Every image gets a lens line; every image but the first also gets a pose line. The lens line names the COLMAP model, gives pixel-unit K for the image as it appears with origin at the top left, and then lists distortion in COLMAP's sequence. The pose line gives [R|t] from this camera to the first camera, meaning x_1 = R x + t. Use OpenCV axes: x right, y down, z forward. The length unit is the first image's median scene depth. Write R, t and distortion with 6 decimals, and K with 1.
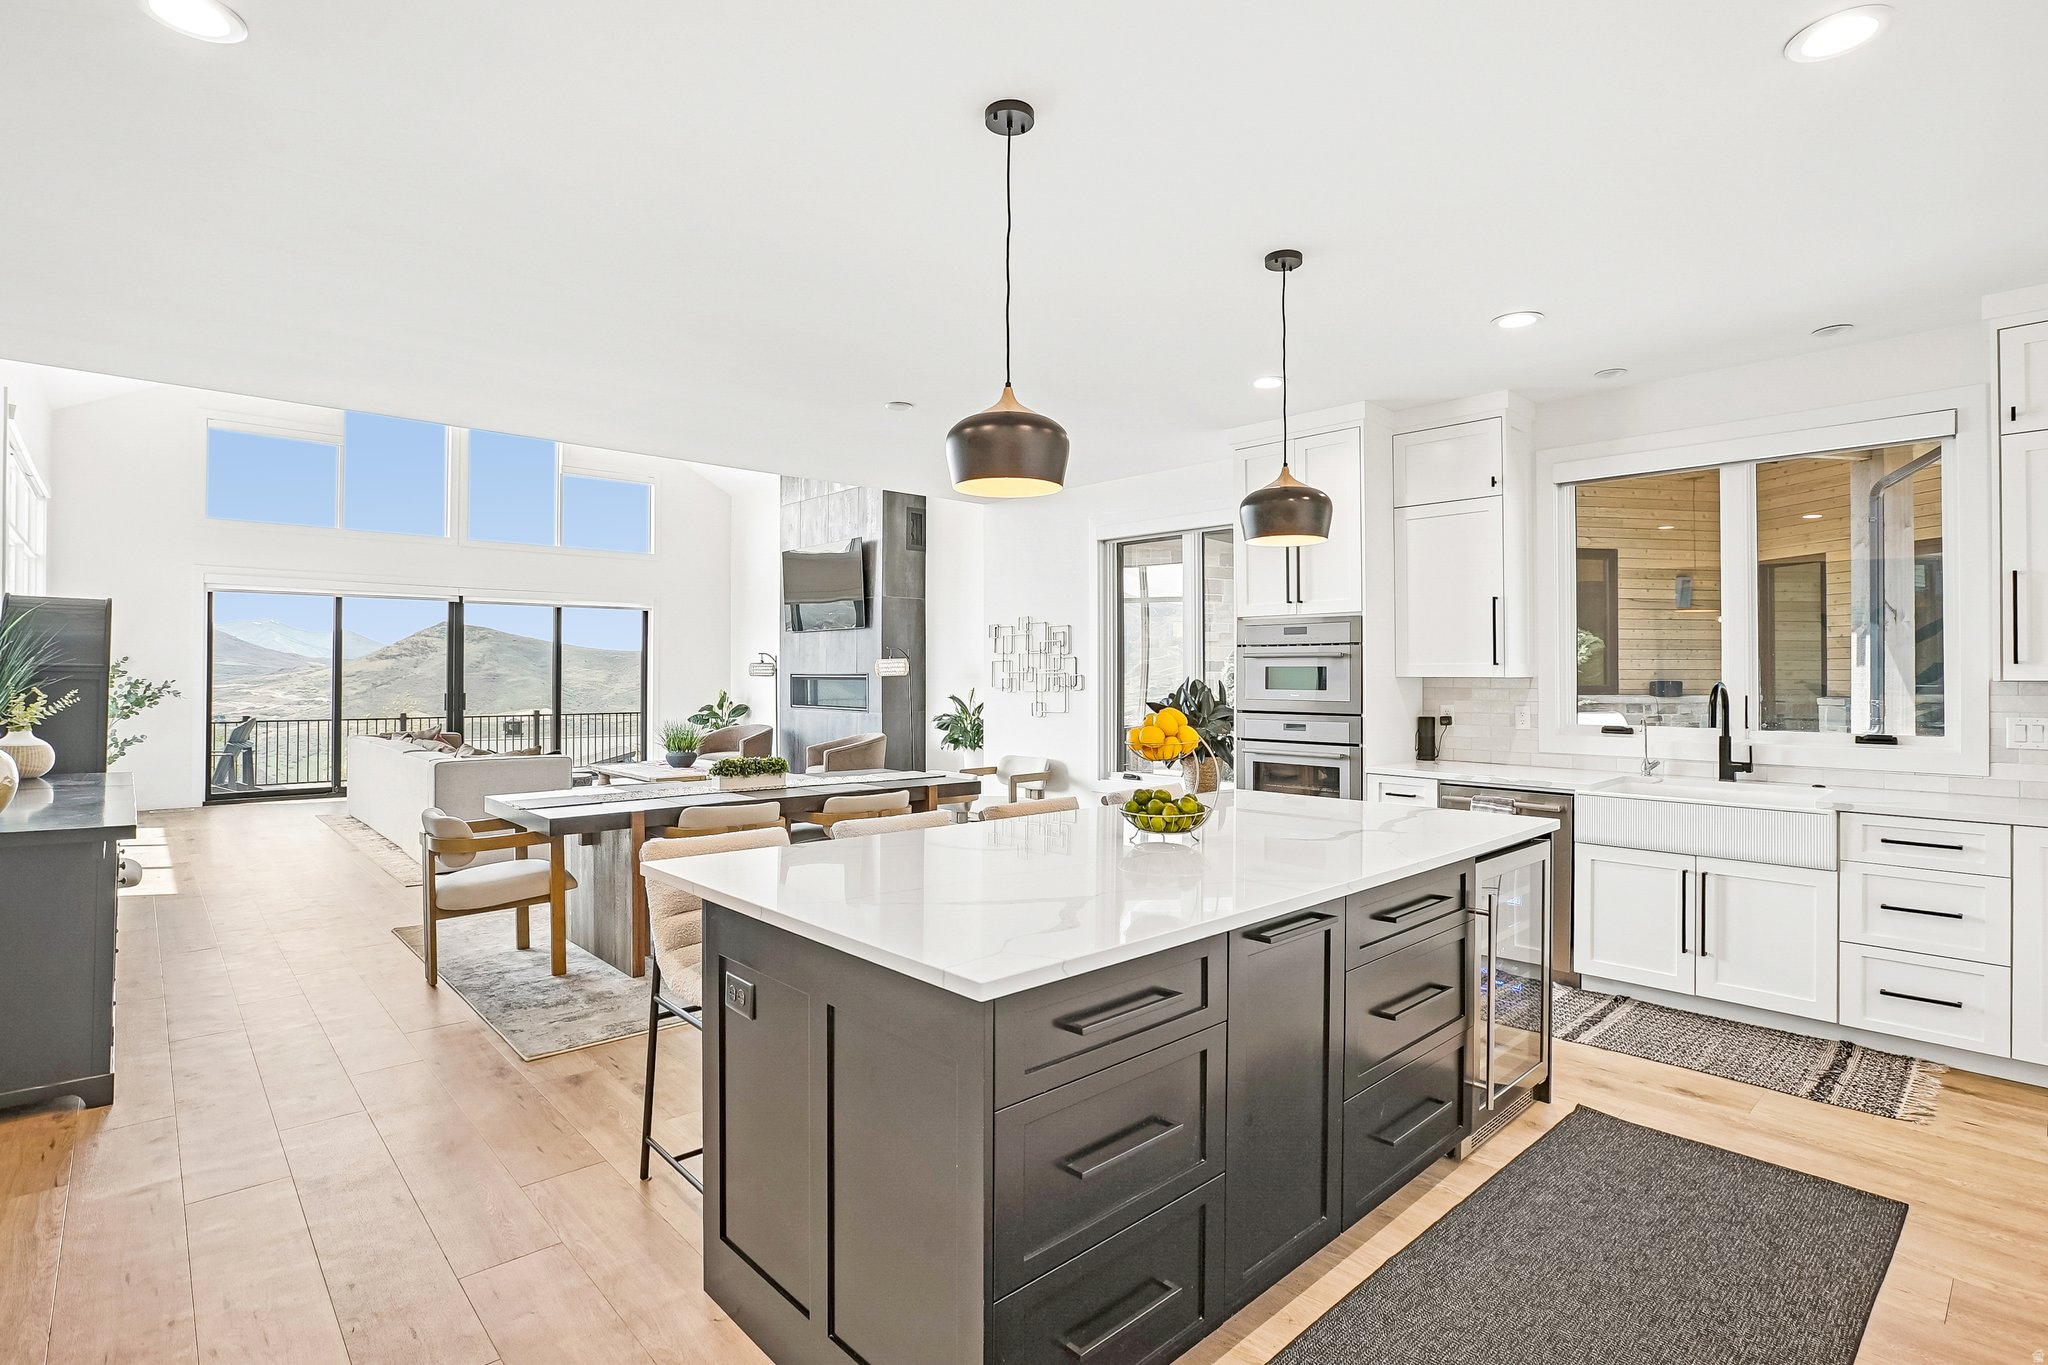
lens RADIAL K [[988.8, 0, 1016.0], [0, 988.8, 665.8], [0, 0, 1]] dist [-0.024194, 0.004770]
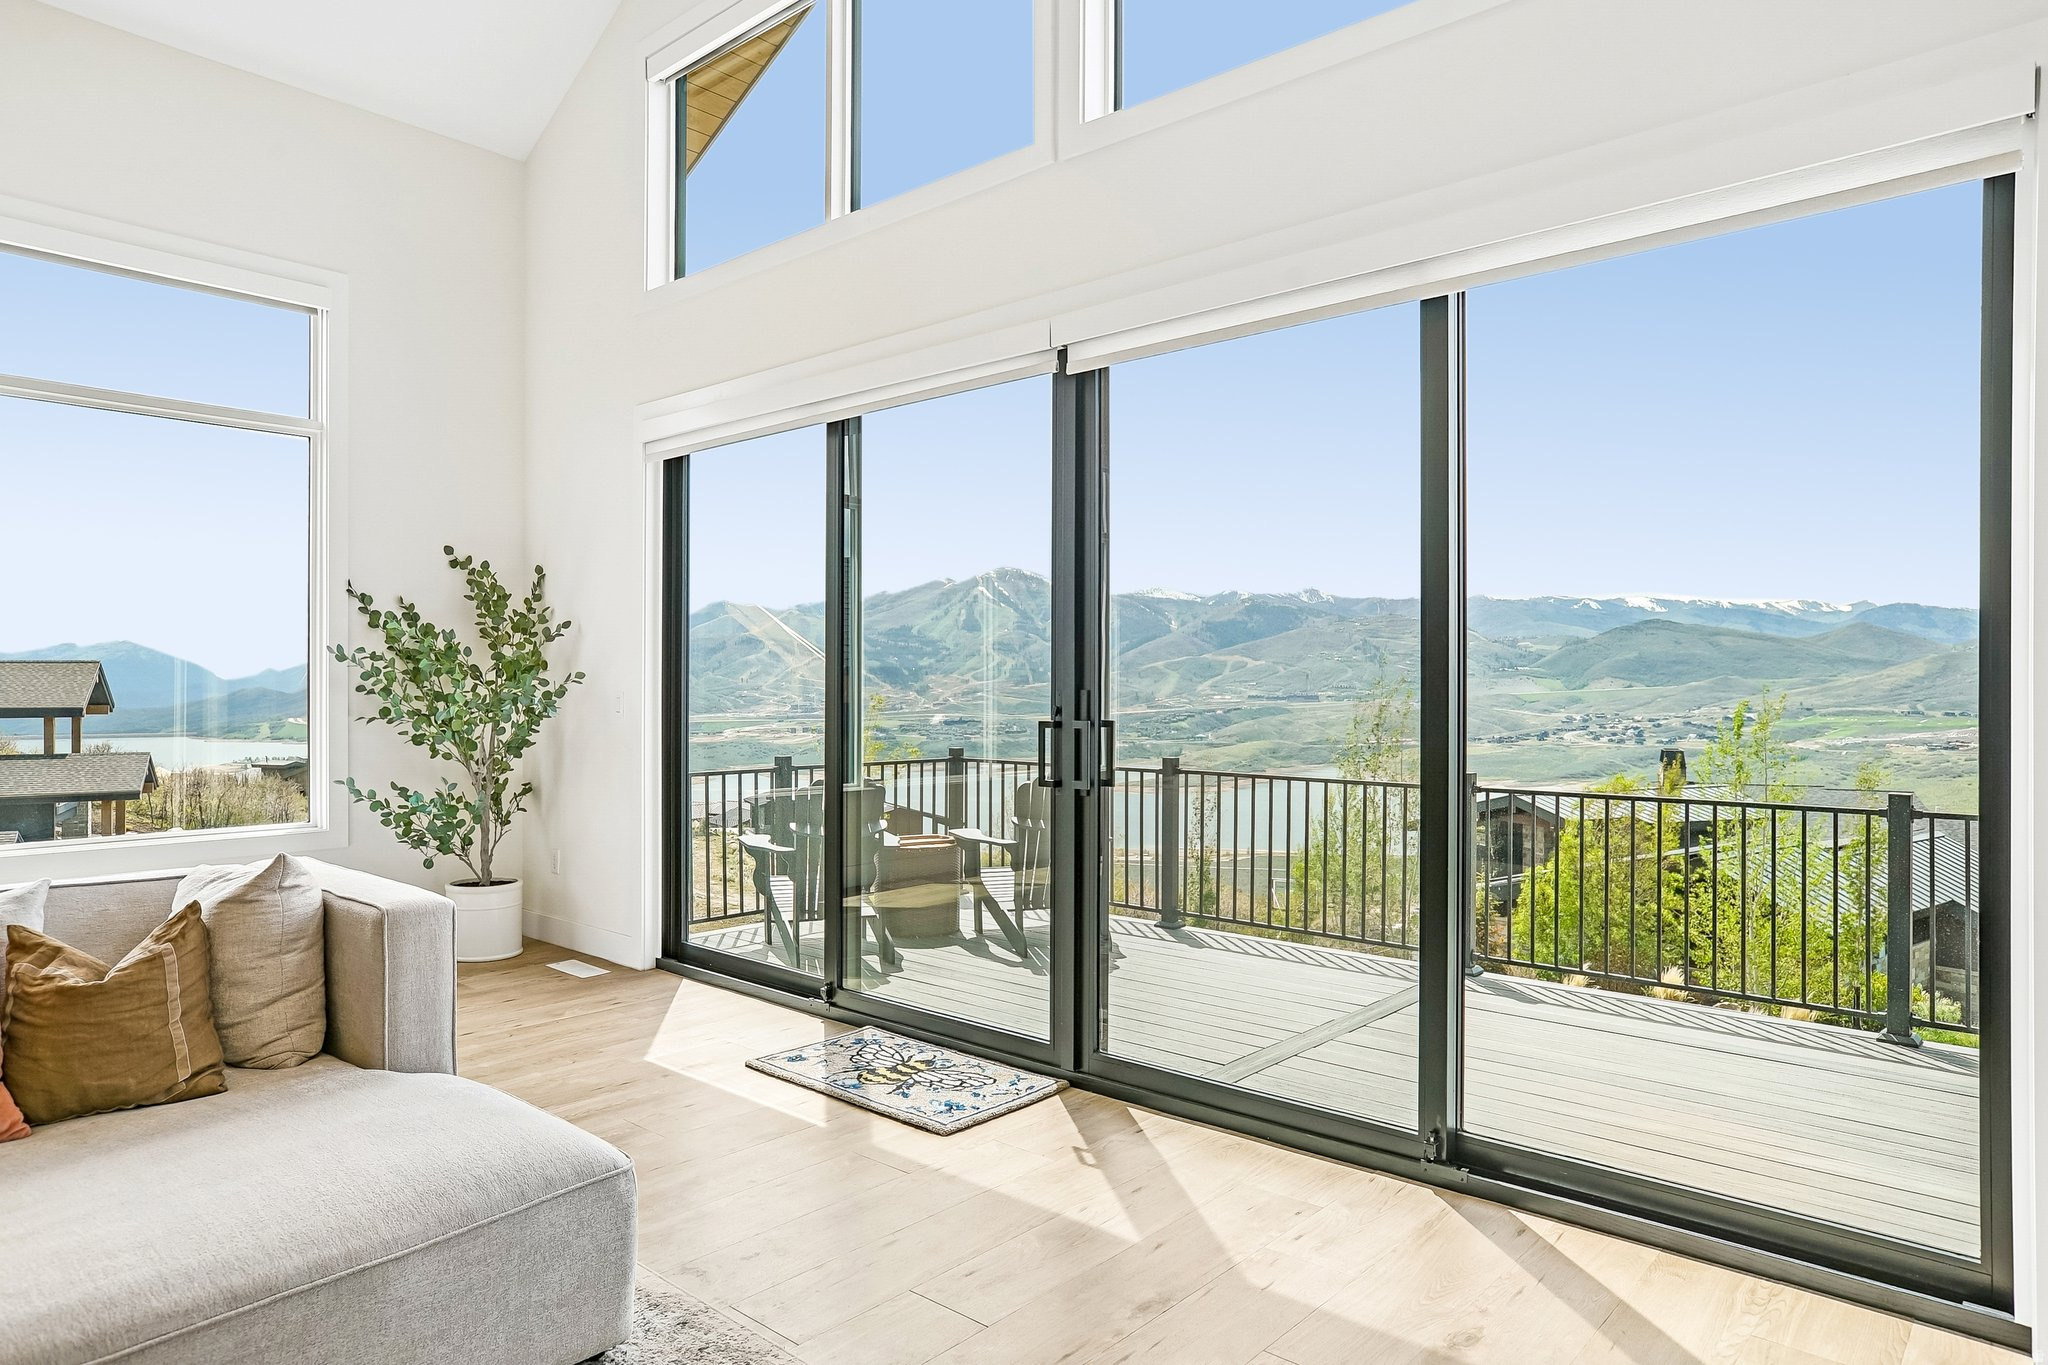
lens RADIAL K [[1244.3, 0, 1040.1], [0, 1244.3, 681.0], [0, 0, 1]] dist [-0.018665, 0.012914]
pose [[0.107545, -0.001748, -0.994199, -0.298689], [0.008428, 0.999964, -0.000846, 0.021736], [0.994164, -0.008288, 0.107556, 1.188880]]
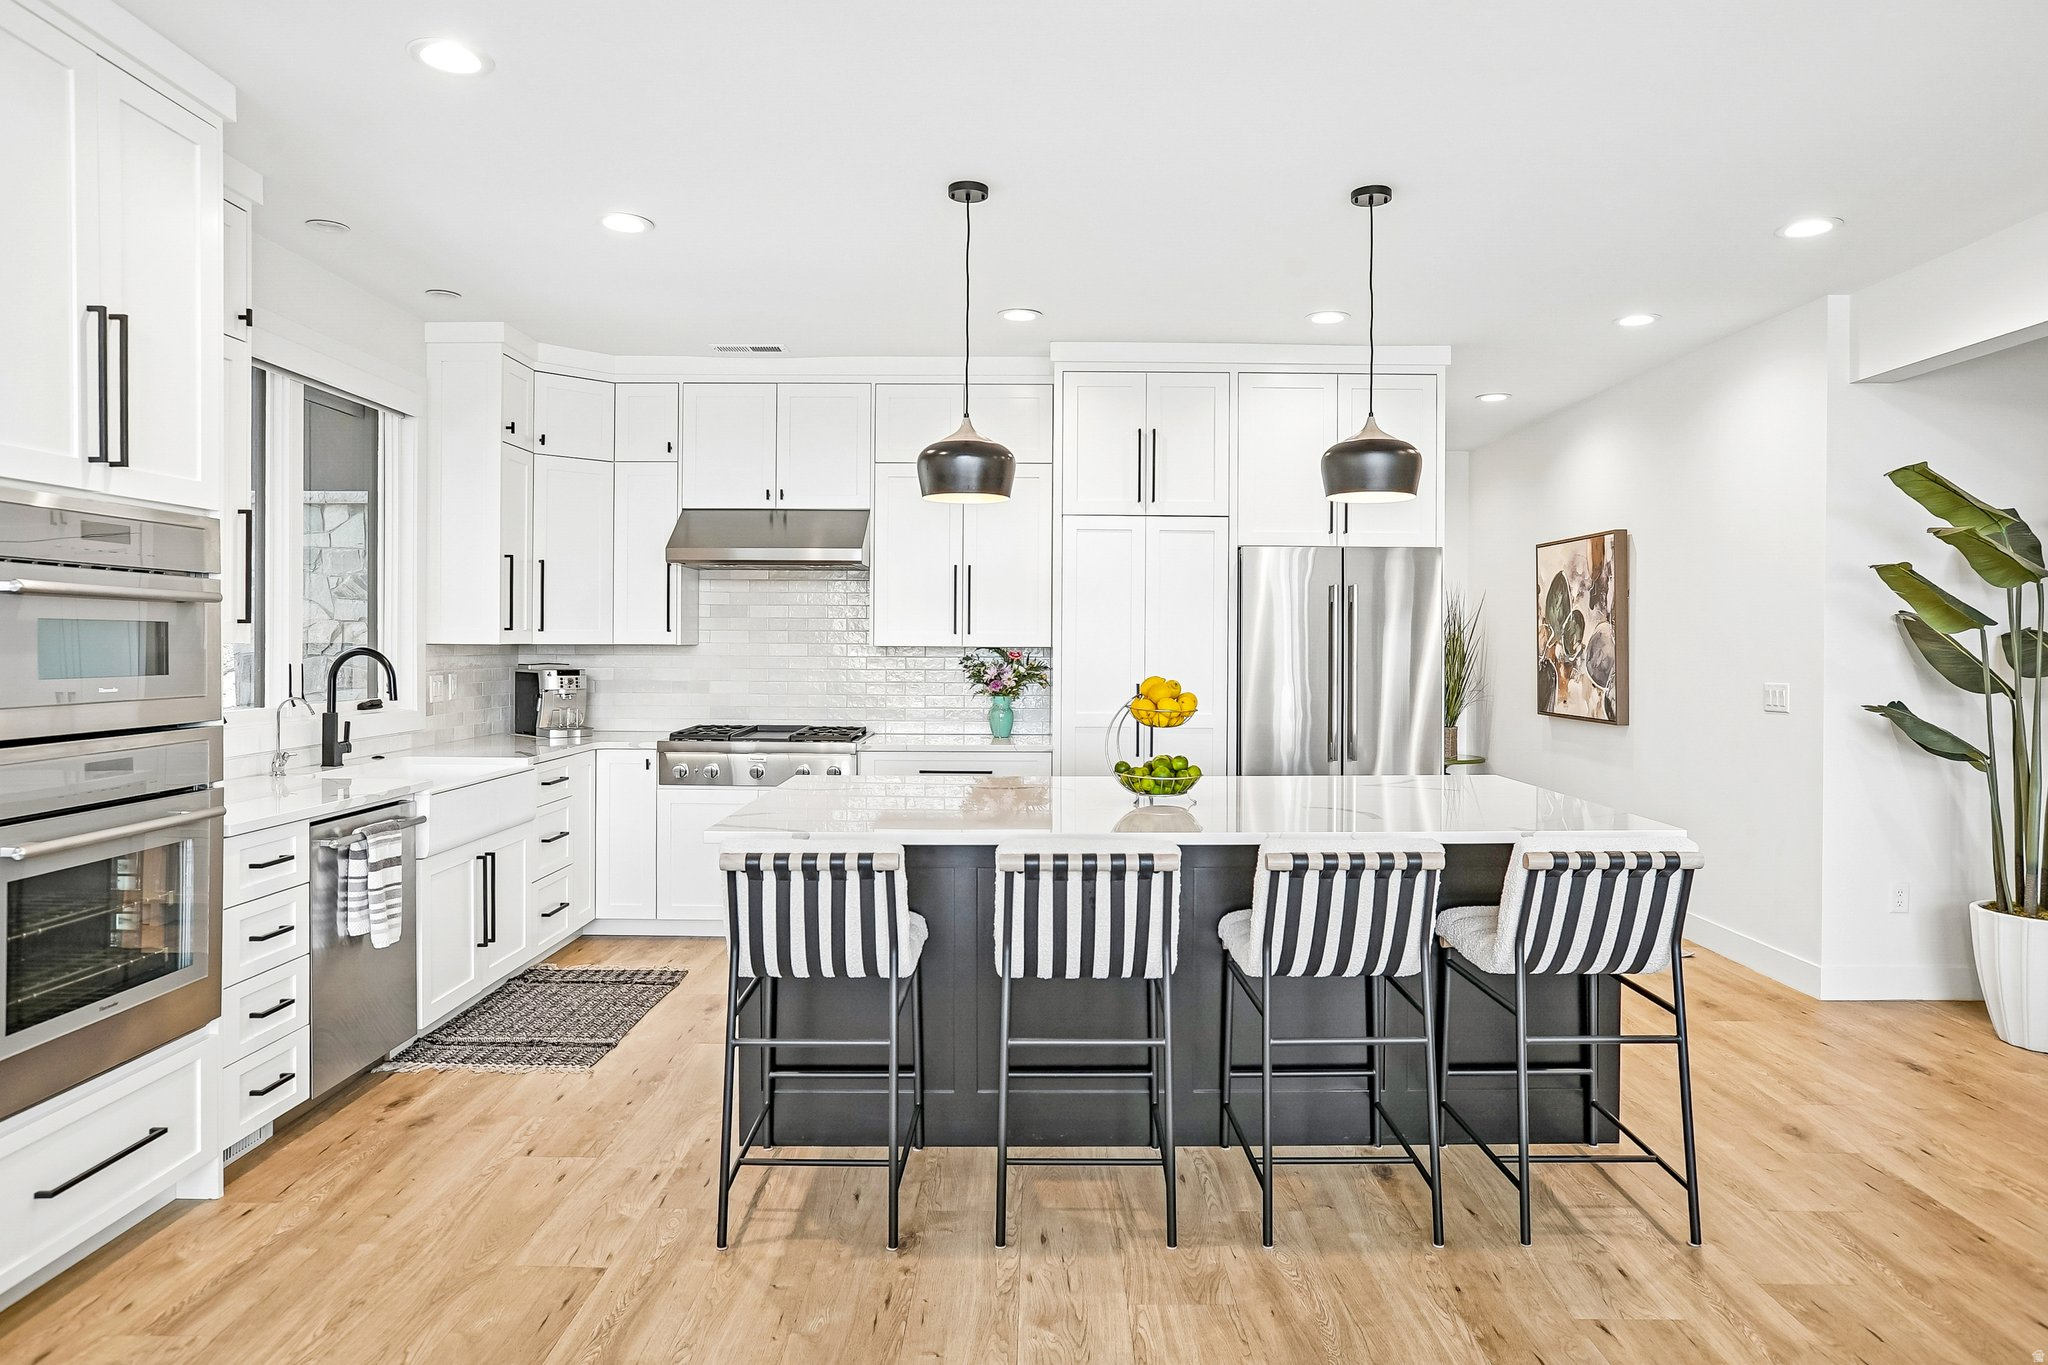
lens RADIAL K [[1244.3, 0, 1022.7], [0, 1244.3, 651.4], [0, 0, 1]] dist [-0.018665, 0.012914]
pose [[-0.732838, -0.015886, 0.680218, -0.192781], [-0.018834, 0.999818, 0.003059, 0.002624], [-0.680143, -0.010569, -0.733004, 0.626564]]
